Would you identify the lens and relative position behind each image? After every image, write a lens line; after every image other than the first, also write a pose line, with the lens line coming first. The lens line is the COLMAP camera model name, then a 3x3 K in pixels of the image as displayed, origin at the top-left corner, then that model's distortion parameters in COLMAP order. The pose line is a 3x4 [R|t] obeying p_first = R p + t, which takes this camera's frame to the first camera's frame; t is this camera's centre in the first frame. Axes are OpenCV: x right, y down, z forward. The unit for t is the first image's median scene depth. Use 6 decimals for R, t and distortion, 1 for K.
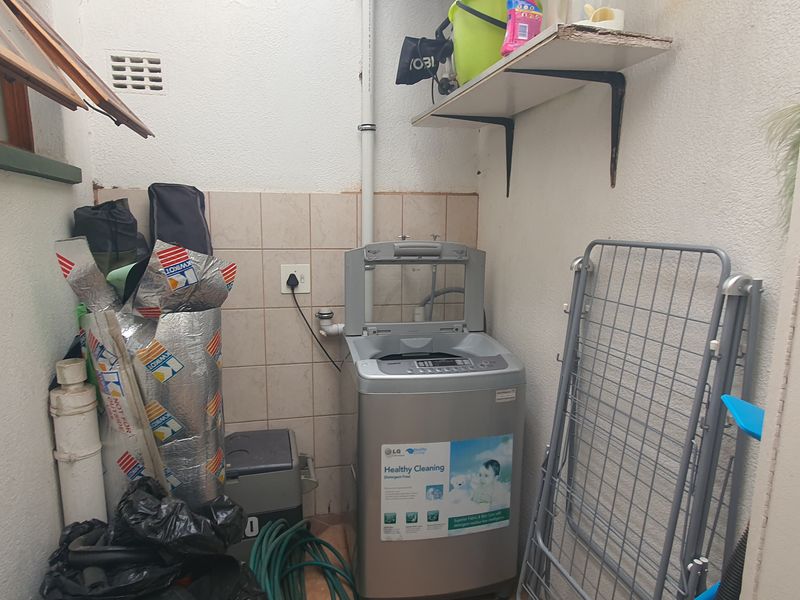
lens RADIAL K [[518.3, 0, 401.1], [0, 518.3, 315.3], [0, 0, 1]] dist [0.000933, -0.000929]
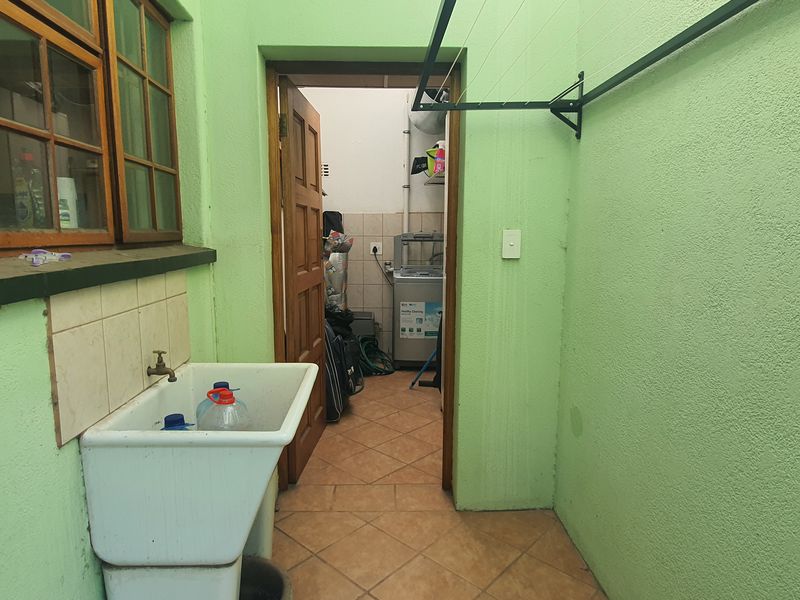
lens RADIAL K [[516.1, 0, 400.0], [0, 516.1, 300.0], [0, 0, 1]] dist [0.021015, -0.002762]
pose [[0.978603, 0.020178, -0.204767, 0.501839], [-0.029195, 0.998728, -0.041109, 0.330521], [0.203677, 0.046208, 0.977947, -1.646511]]
